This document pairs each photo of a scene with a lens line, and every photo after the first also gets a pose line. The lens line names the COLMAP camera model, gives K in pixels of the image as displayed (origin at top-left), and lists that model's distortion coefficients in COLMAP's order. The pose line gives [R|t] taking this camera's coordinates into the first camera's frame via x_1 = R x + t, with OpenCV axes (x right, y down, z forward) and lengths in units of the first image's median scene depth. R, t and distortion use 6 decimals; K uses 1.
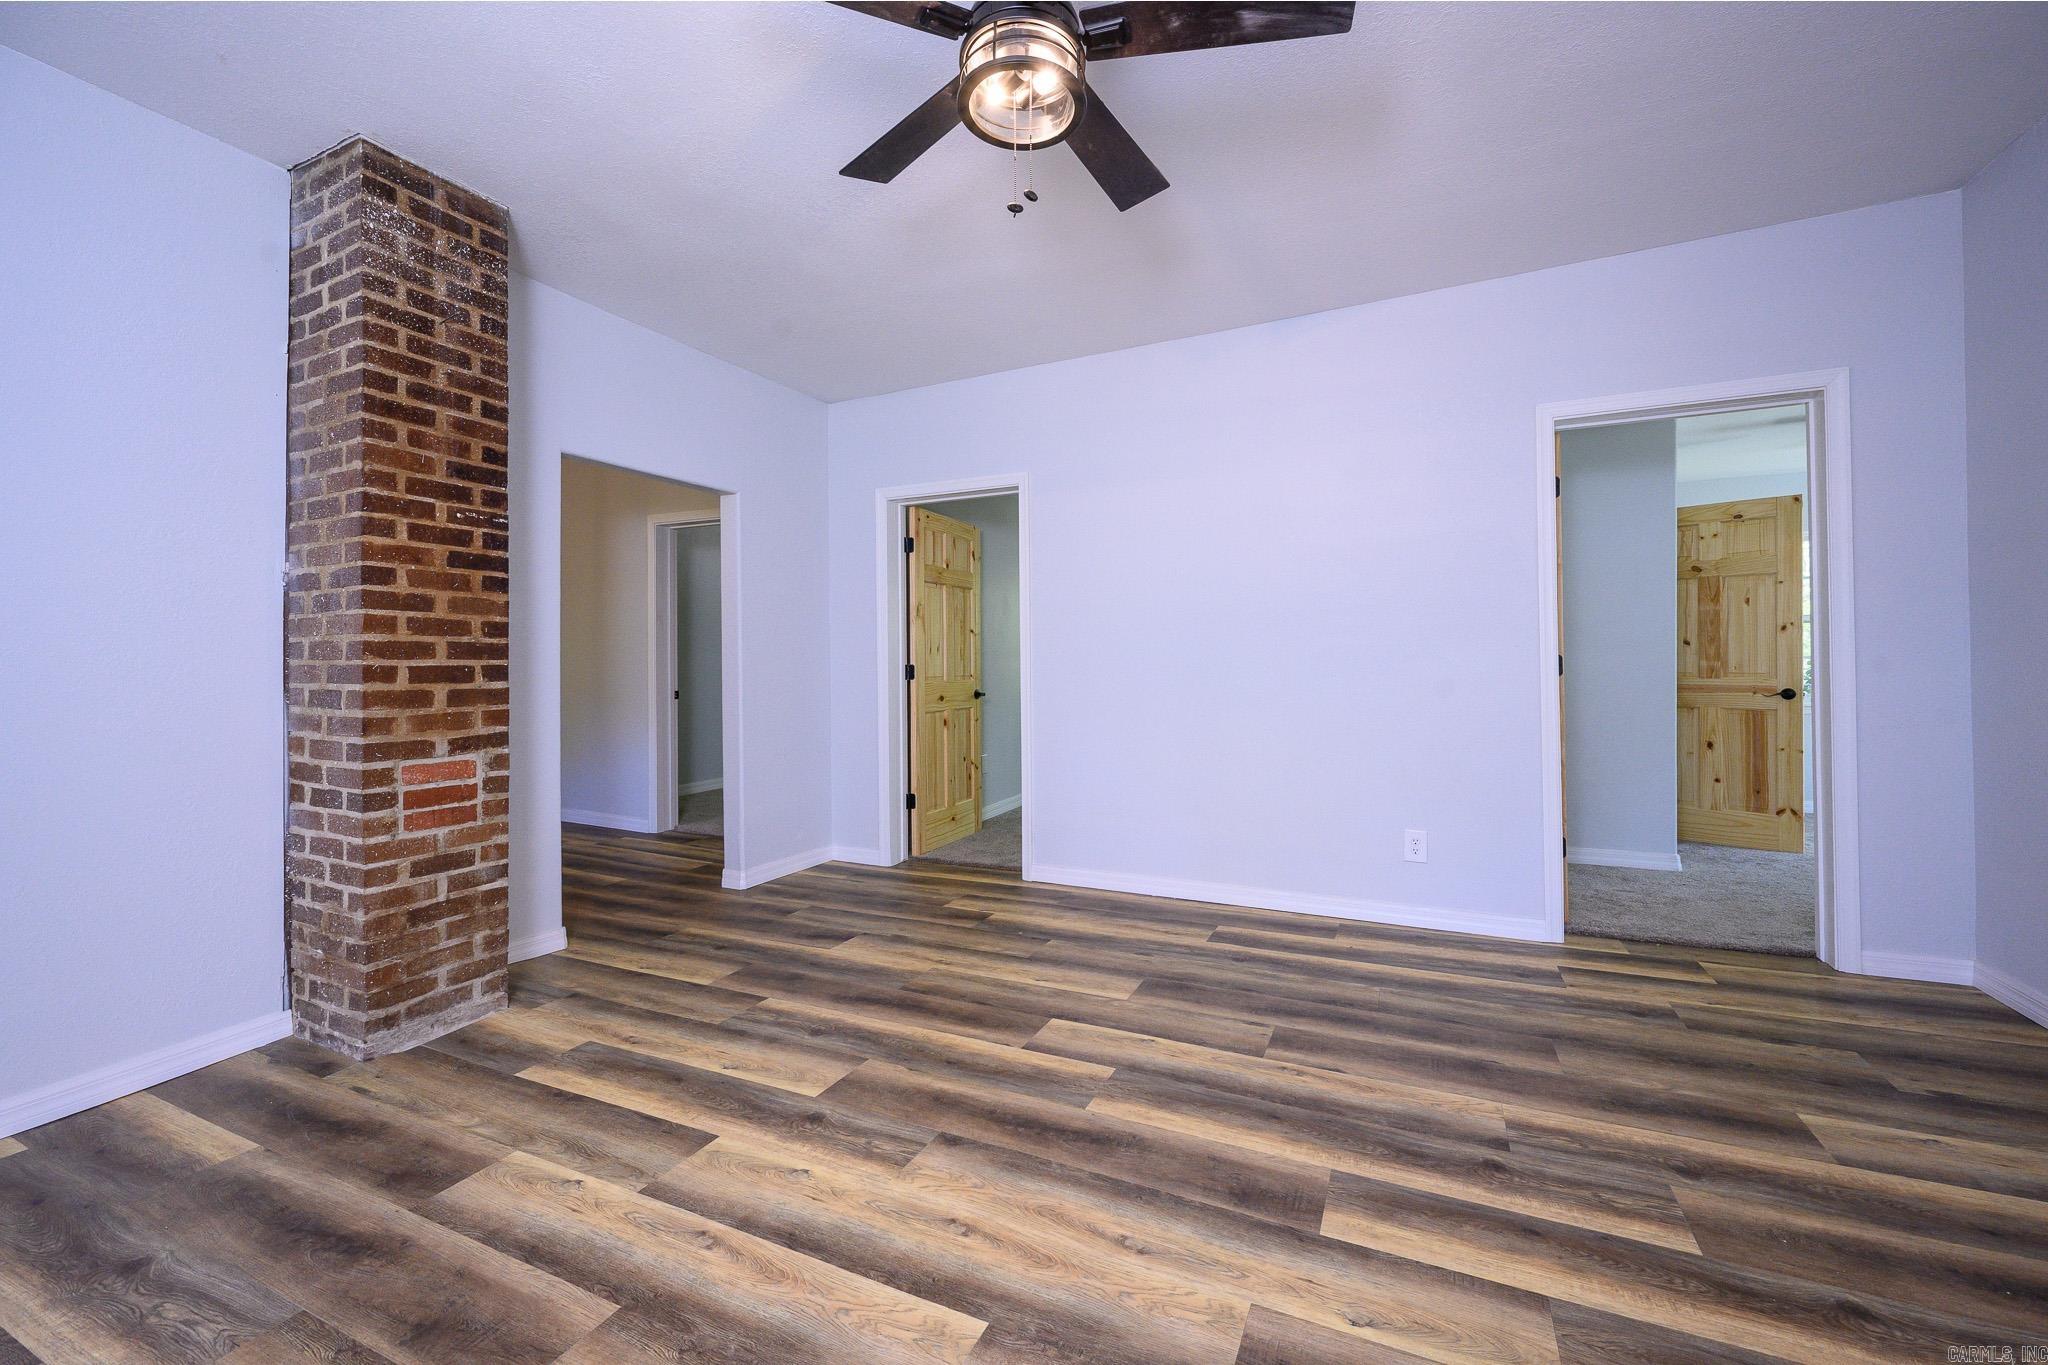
lens RADIAL K [[837.7, 0, 1022.1], [0, 837.7, 653.2], [0, 0, 1]] dist [-0.002020, -0.000434]
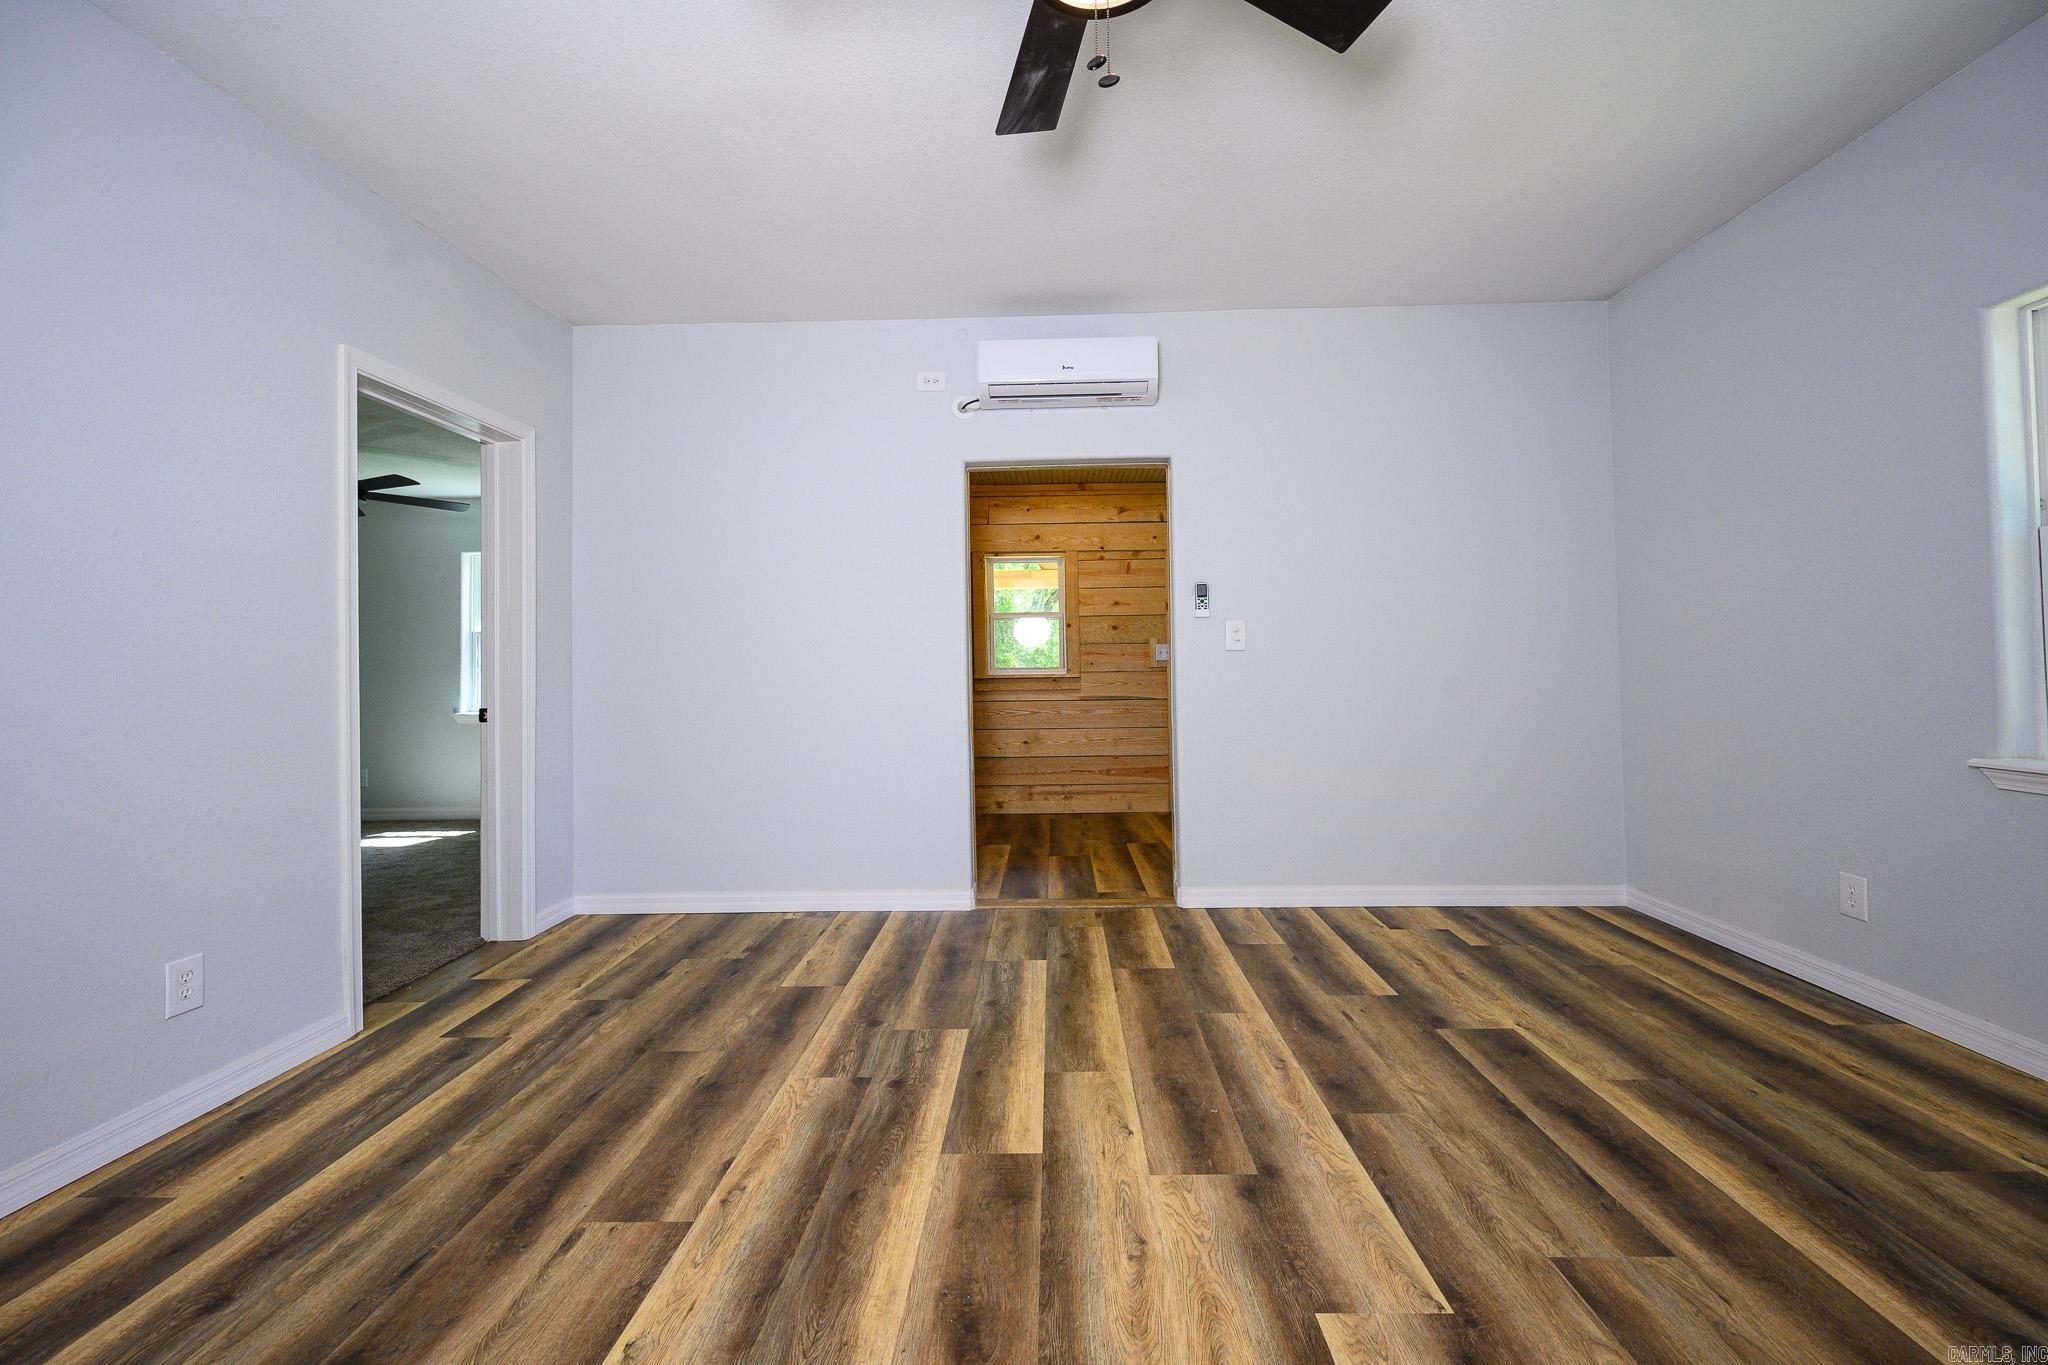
lens RADIAL K [[837.7, 0, 1025.4], [0, 837.7, 662.4], [0, 0, 1]] dist [-0.002020, -0.000434]
pose [[-0.410483, 0.020745, 0.911632, -0.464509], [0.009937, 0.999784, -0.018277, 0.016732], [-0.911814, 0.001557, -0.410601, 0.966733]]
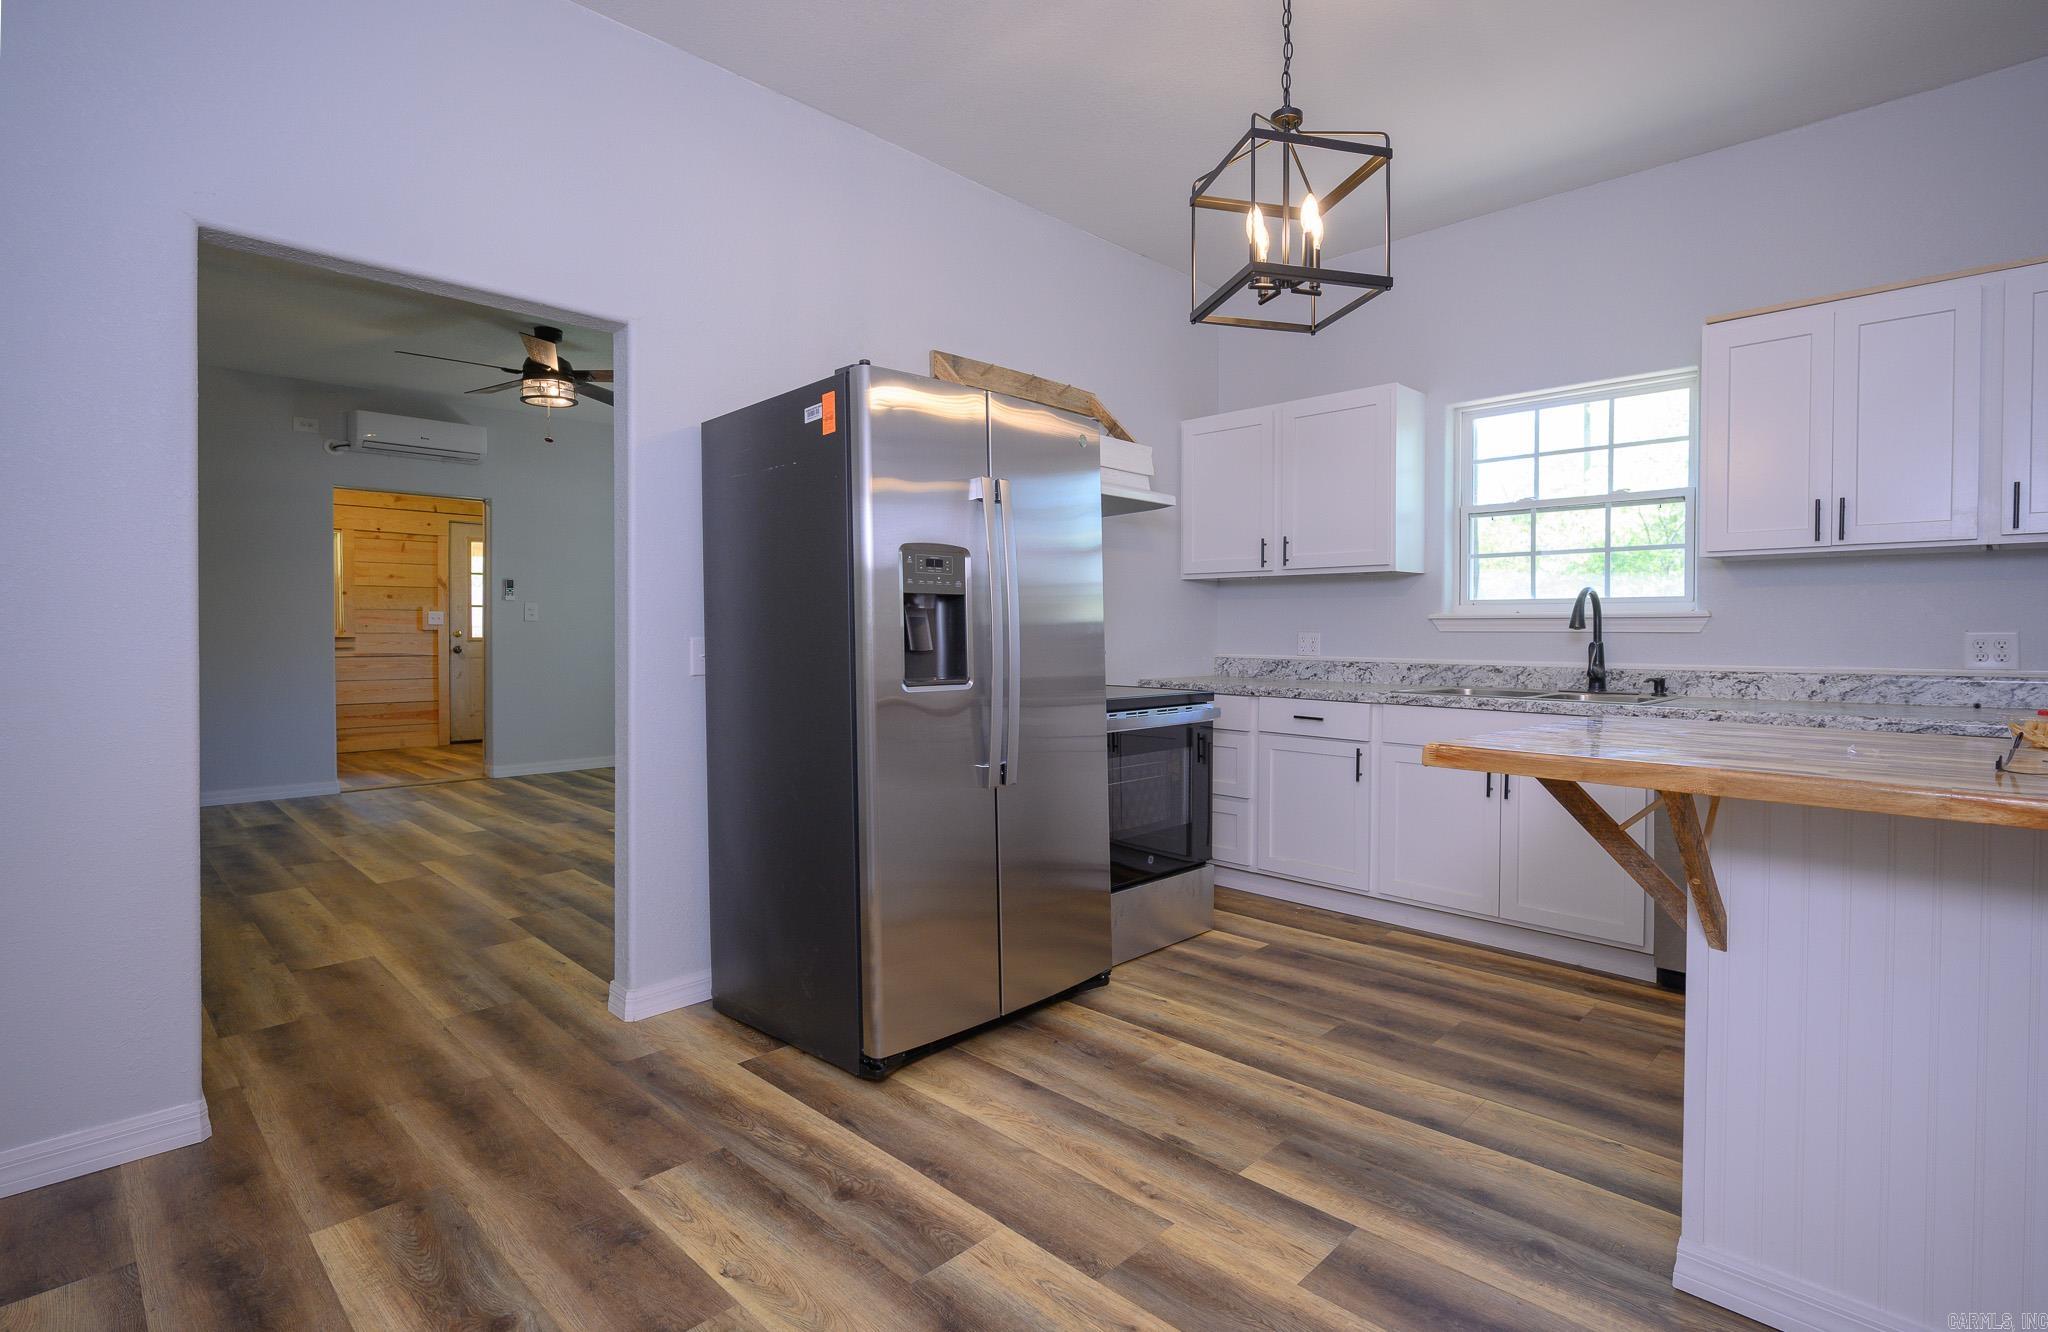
lens RADIAL K [[997.6, 0, 1025.9], [0, 997.6, 646.8], [0, 0, 1]] dist [0.006008, 0.000178]
pose [[-0.948081, -0.000079, 0.318028, -1.564604], [0.002119, 0.999976, 0.006566, 0.031833], [-0.318021, 0.006899, -0.948059, 2.325419]]
